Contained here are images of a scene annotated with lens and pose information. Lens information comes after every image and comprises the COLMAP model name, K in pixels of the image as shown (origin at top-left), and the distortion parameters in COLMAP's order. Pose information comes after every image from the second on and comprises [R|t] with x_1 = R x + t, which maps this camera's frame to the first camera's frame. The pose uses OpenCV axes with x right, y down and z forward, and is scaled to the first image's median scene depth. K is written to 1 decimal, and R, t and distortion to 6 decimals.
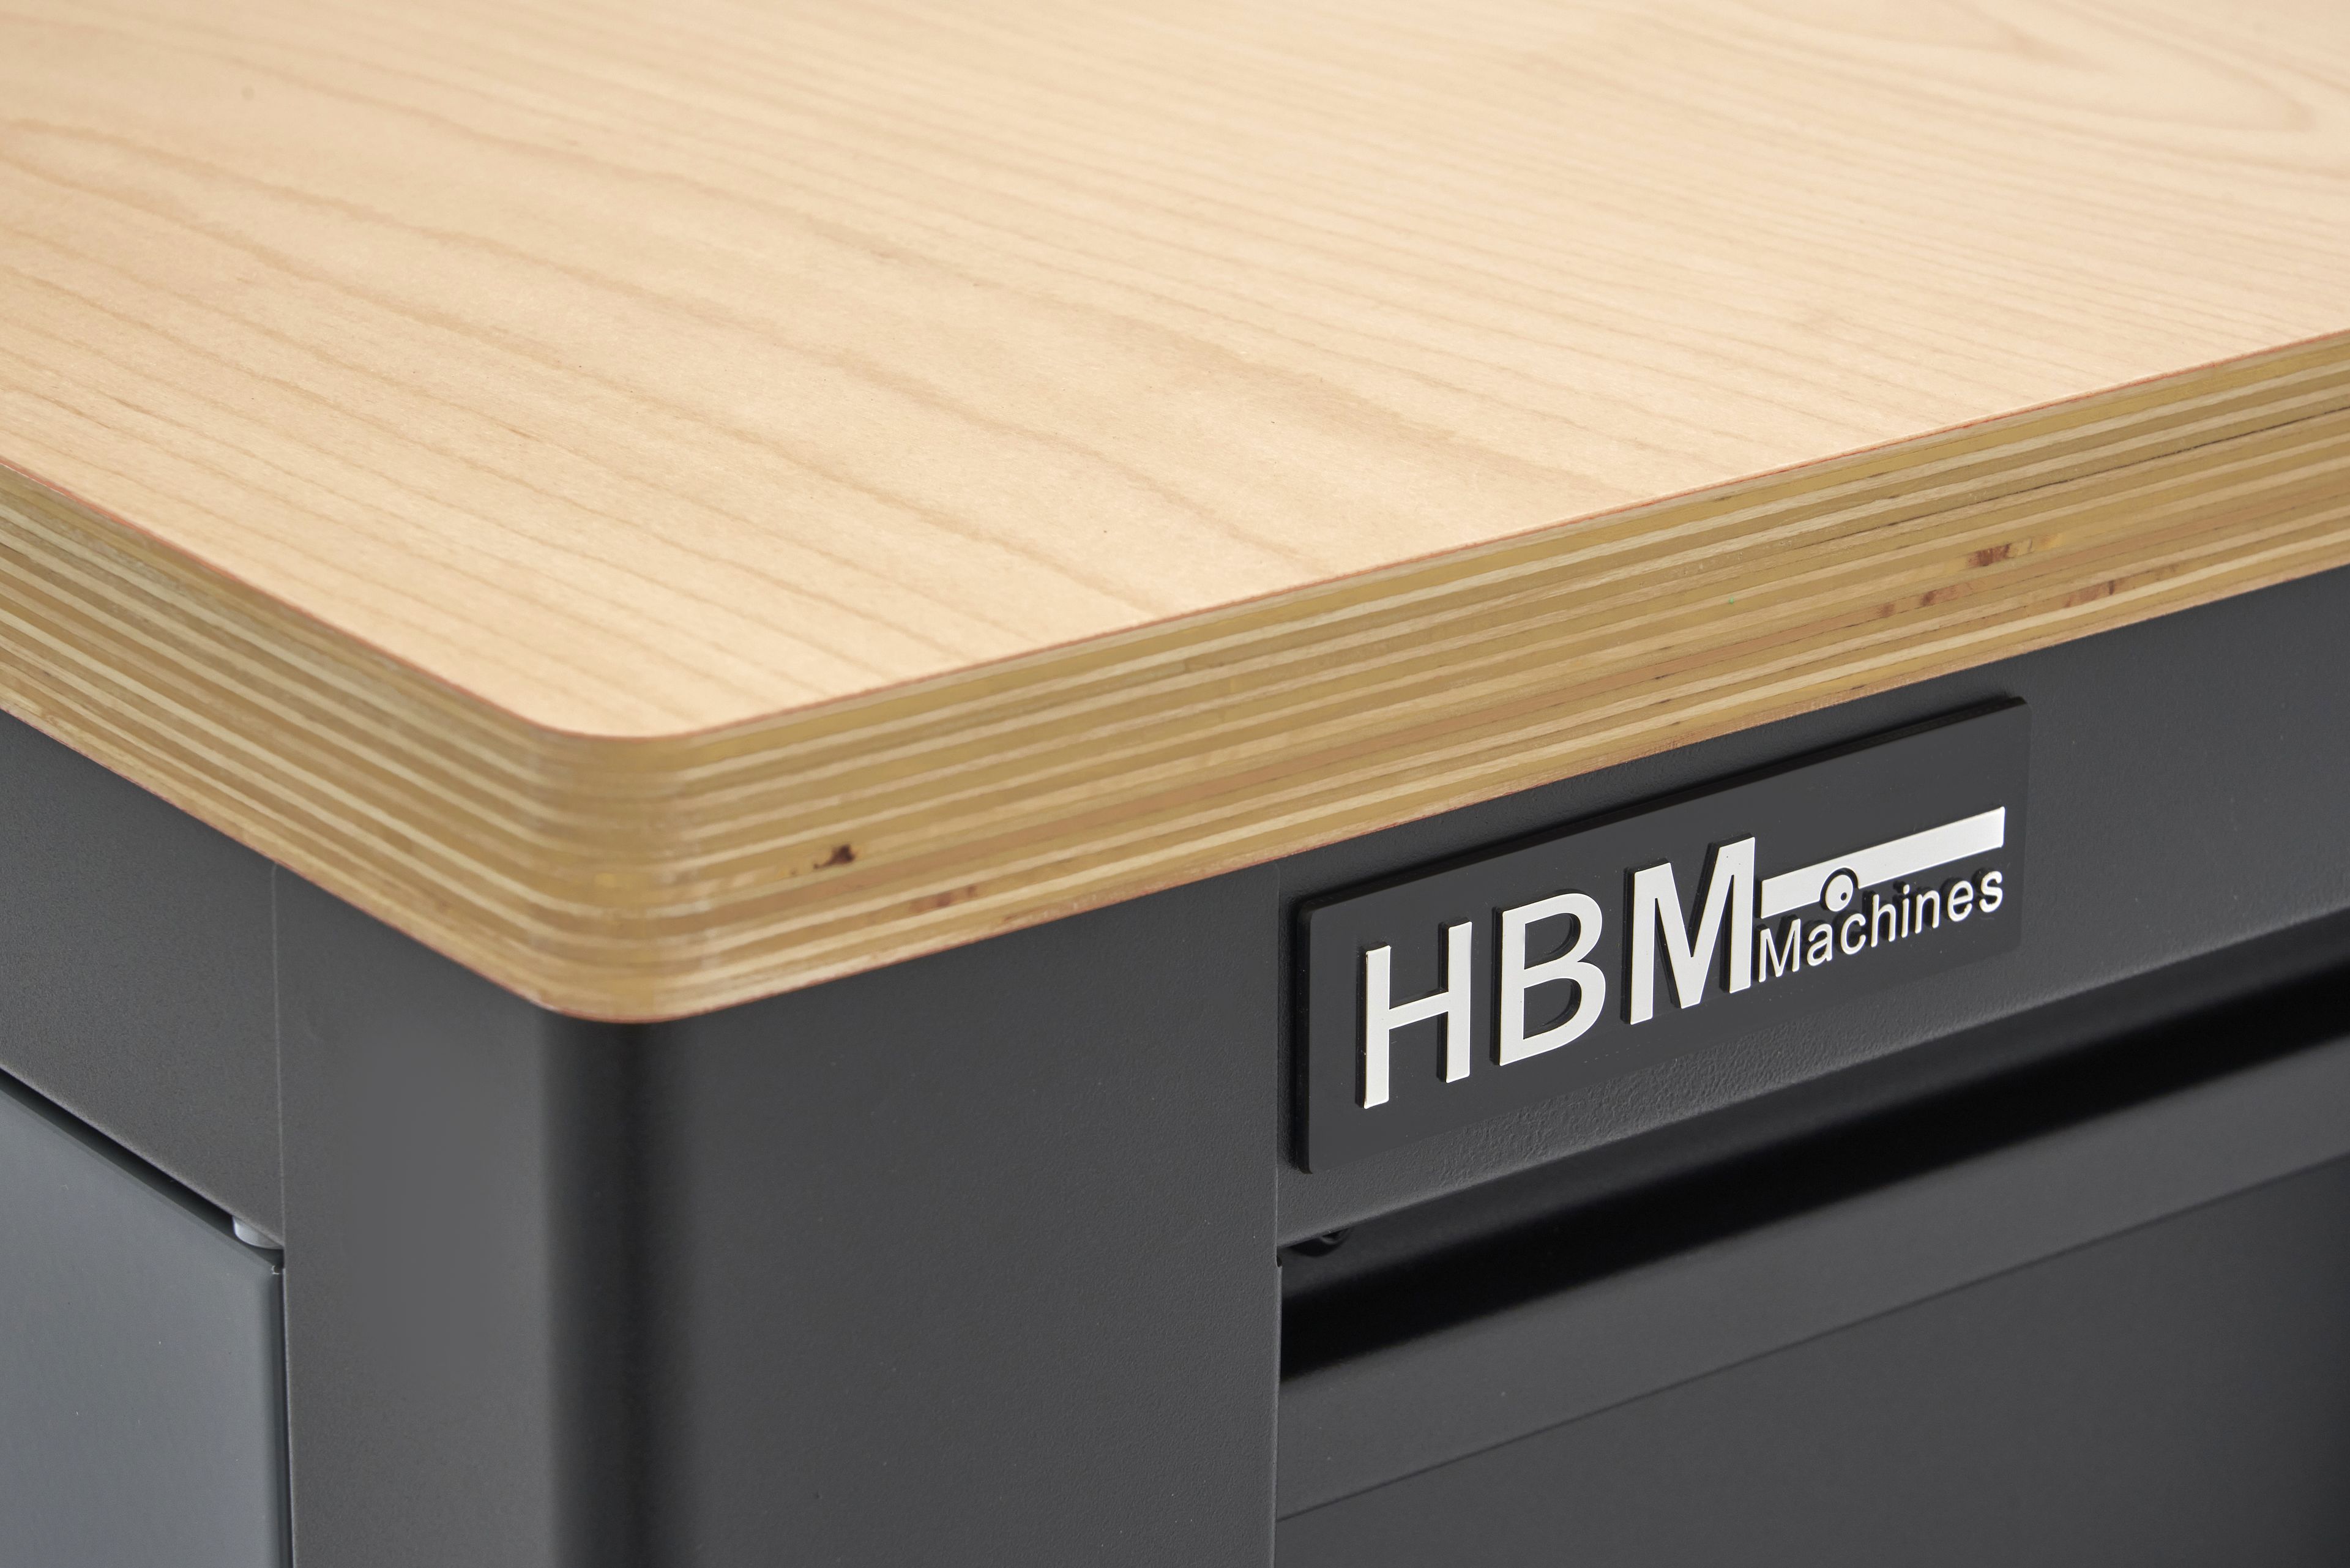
lens RADIAL K [[6657.4, 0, 1175.0], [0, 6657.4, 784.0], [0, 0, 1]] dist [-0.036243, 0.016740]
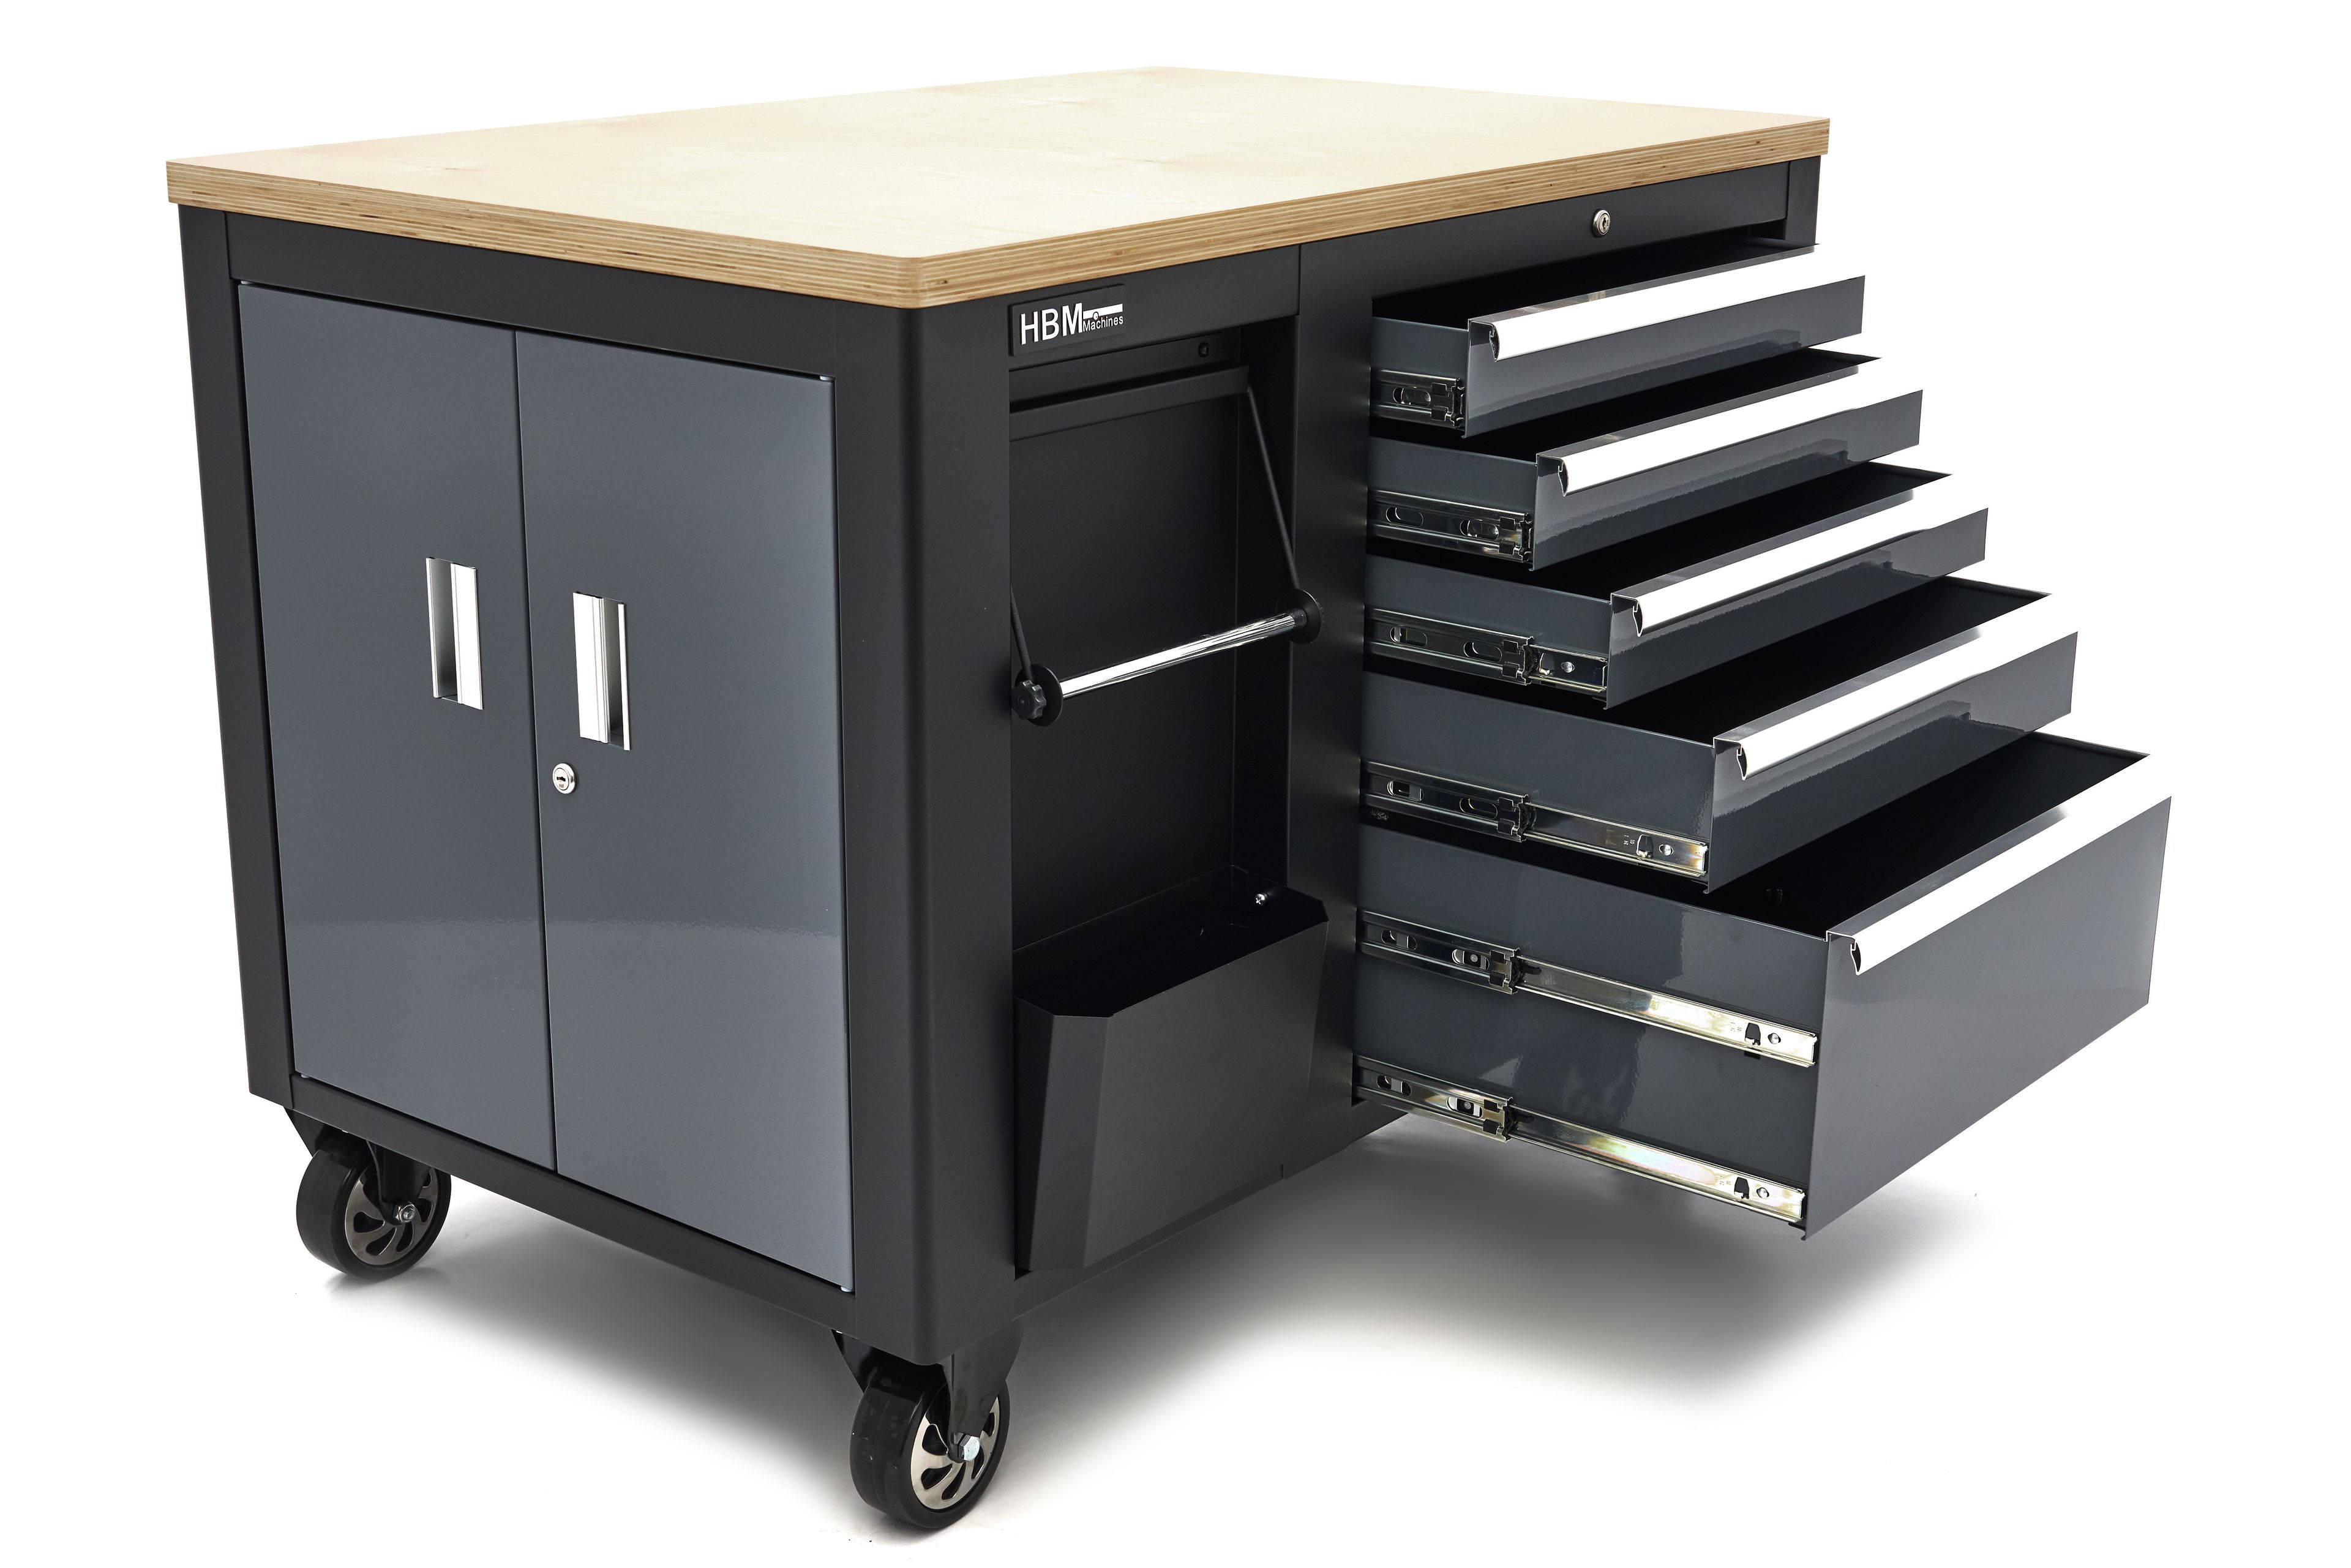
lens RADIAL K [[3233.8, 0, 1175.5], [0, 3233.8, 784.0], [0, 0, 1]] dist [0.008355, 0.022886]
pose [[0.973366, -0.067525, 0.219086, -0.464033], [0.078011, 0.996167, -0.039560, 0.531326], [-0.215575, 0.055597, 0.974903, -1.656327]]
